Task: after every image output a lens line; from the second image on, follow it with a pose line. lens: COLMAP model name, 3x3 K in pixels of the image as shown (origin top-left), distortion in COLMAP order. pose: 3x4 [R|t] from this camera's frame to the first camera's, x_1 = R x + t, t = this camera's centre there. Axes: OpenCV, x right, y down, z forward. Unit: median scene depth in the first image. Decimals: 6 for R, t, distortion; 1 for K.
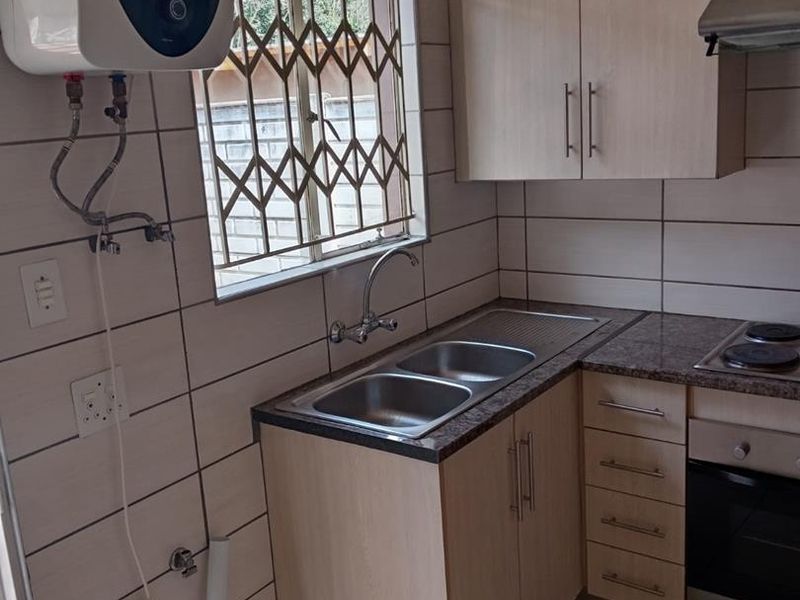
lens RADIAL K [[841.1, 0, 400.0], [0, 841.1, 300.0], [0, 0, 1]] dist [0.167619, -0.489735]
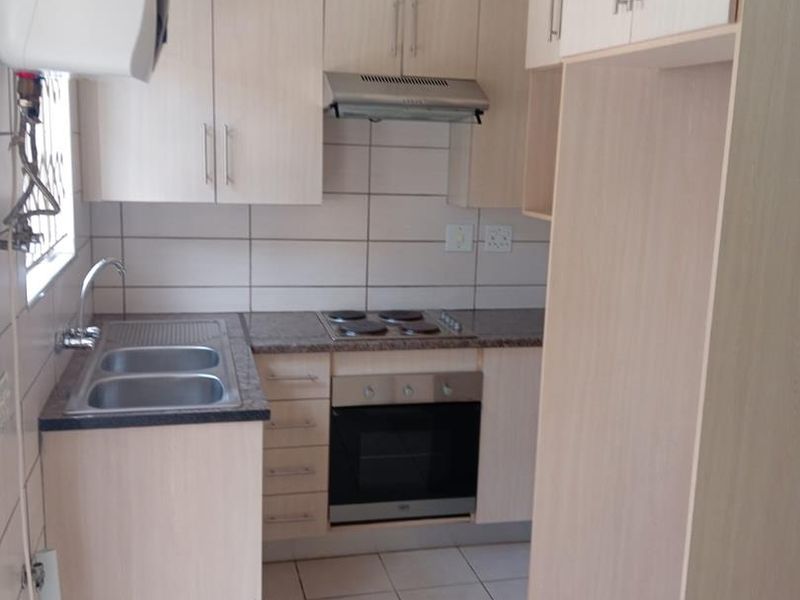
lens RADIAL K [[841.1, 0, 400.0], [0, 841.1, 300.0], [0, 0, 1]] dist [0.167619, -0.489735]
pose [[0.644184, -0.051085, 0.763163, -0.577960], [0.096751, 0.995195, -0.015051, 0.042473], [-0.758727, 0.083532, 0.646031, 0.025759]]
